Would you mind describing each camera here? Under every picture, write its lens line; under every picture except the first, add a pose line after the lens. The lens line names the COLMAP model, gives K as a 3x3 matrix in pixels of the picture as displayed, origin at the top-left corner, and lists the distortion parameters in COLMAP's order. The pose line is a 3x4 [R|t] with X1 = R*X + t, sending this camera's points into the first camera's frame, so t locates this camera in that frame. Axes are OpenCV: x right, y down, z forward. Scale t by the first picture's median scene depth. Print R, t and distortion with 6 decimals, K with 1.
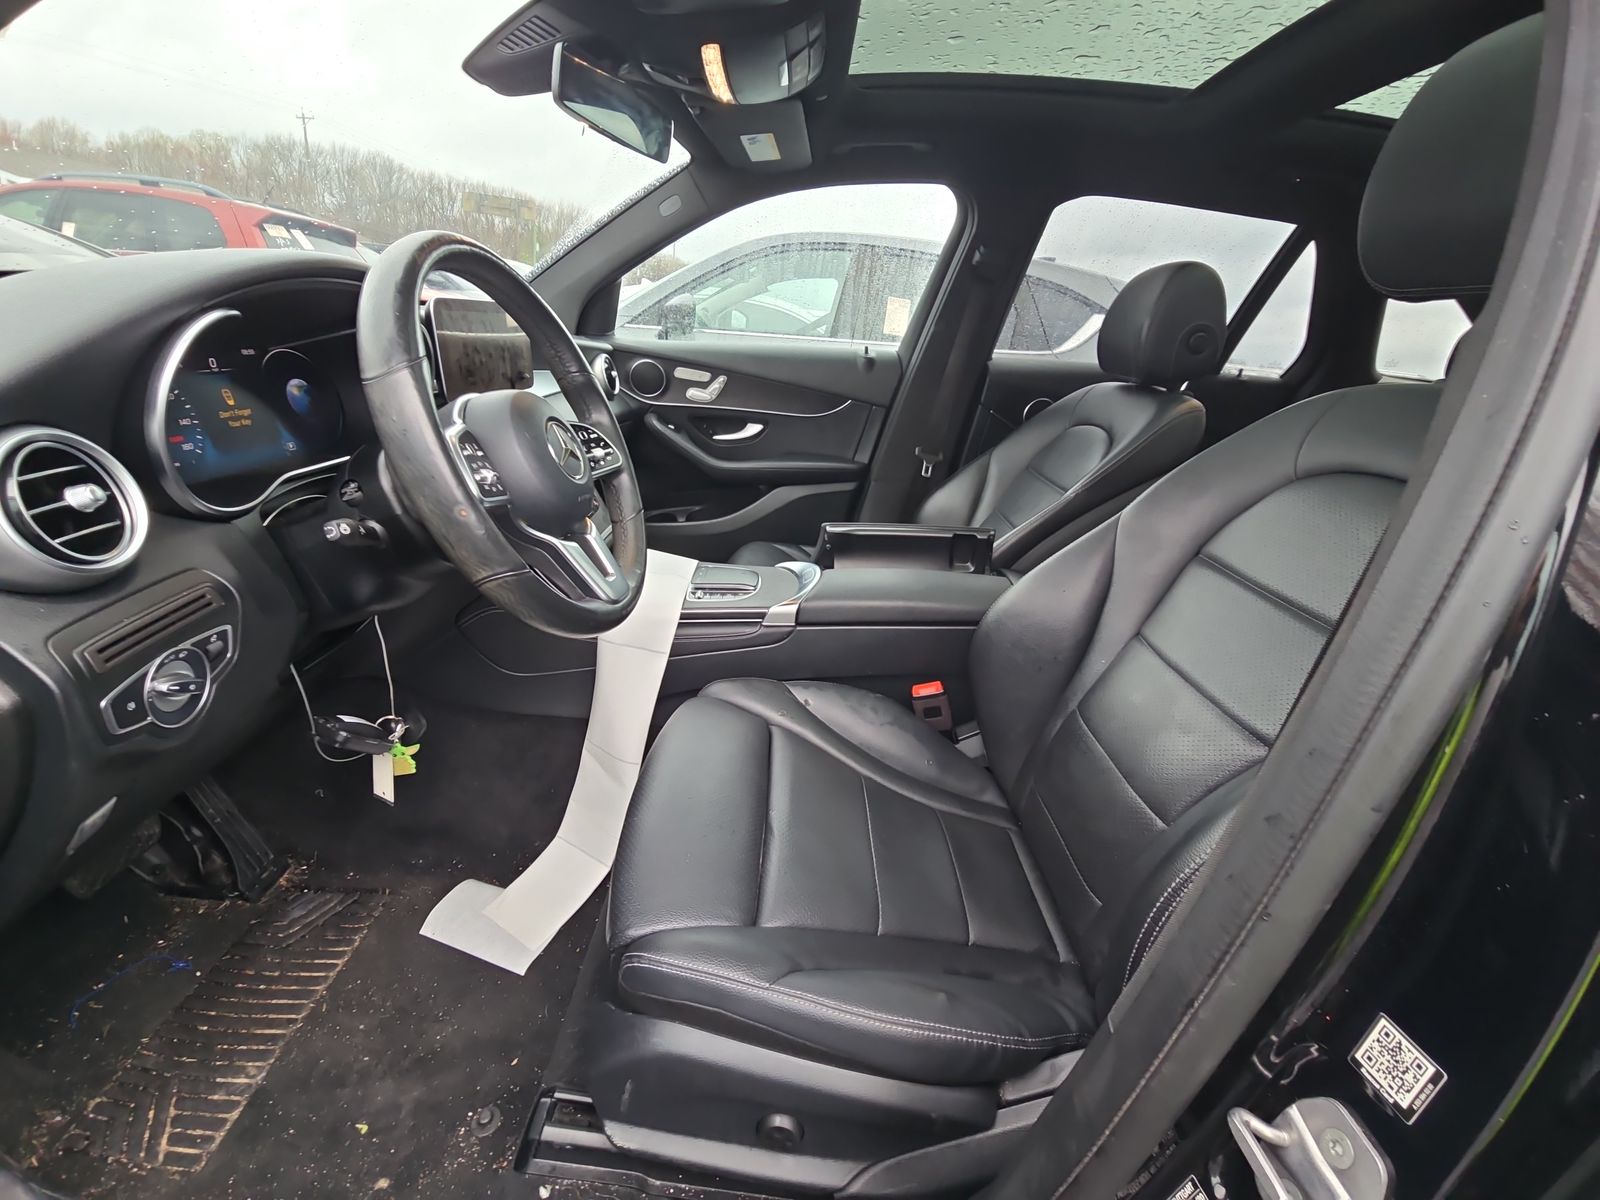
lens RADIAL K [[646.8, 0, 805.2], [0, 646.8, 593.0], [0, 0, 1]] dist [-0.000903, -0.001962]
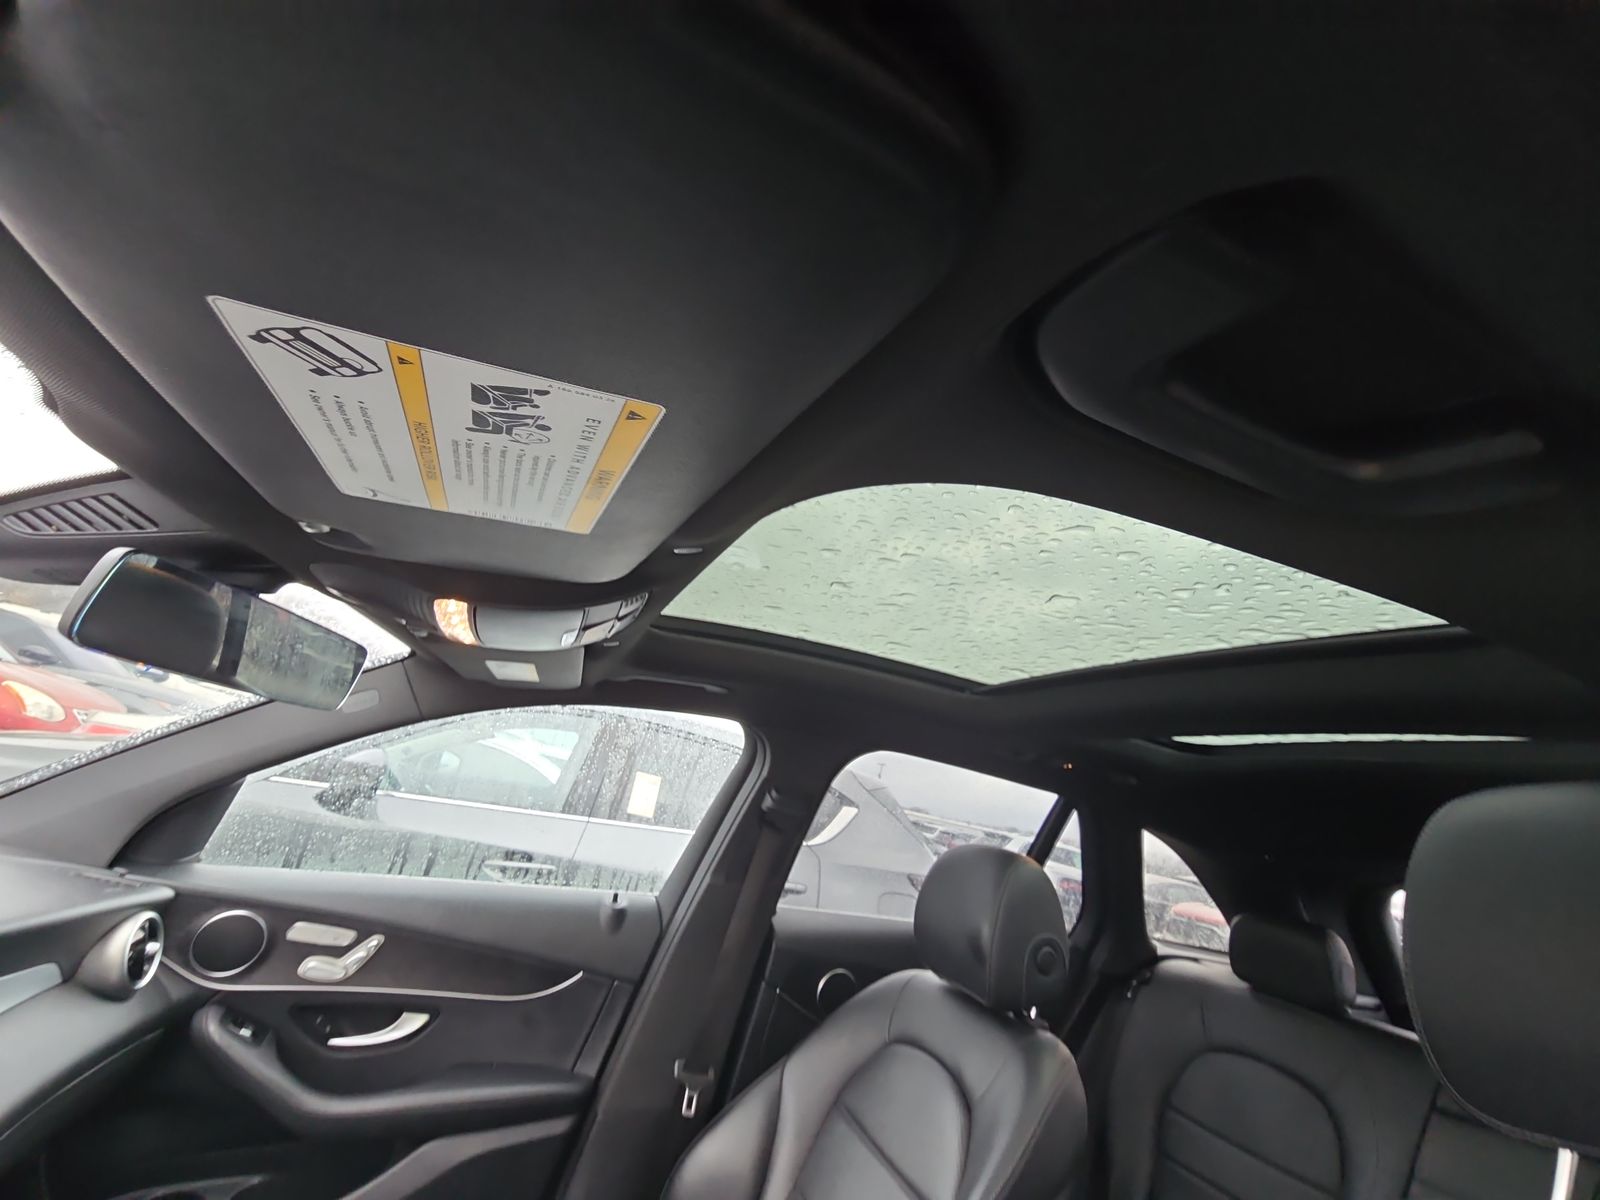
lens RADIAL K [[646.8, 0, 801.3], [0, 646.8, 598.8], [0, 0, 1]] dist [-0.000903, -0.001962]
pose [[0.920443, 0.184724, 0.344472, -0.025568], [0.050392, 0.817849, -0.573222, -0.224217], [-0.387614, 0.544977, 0.743475, 0.195213]]
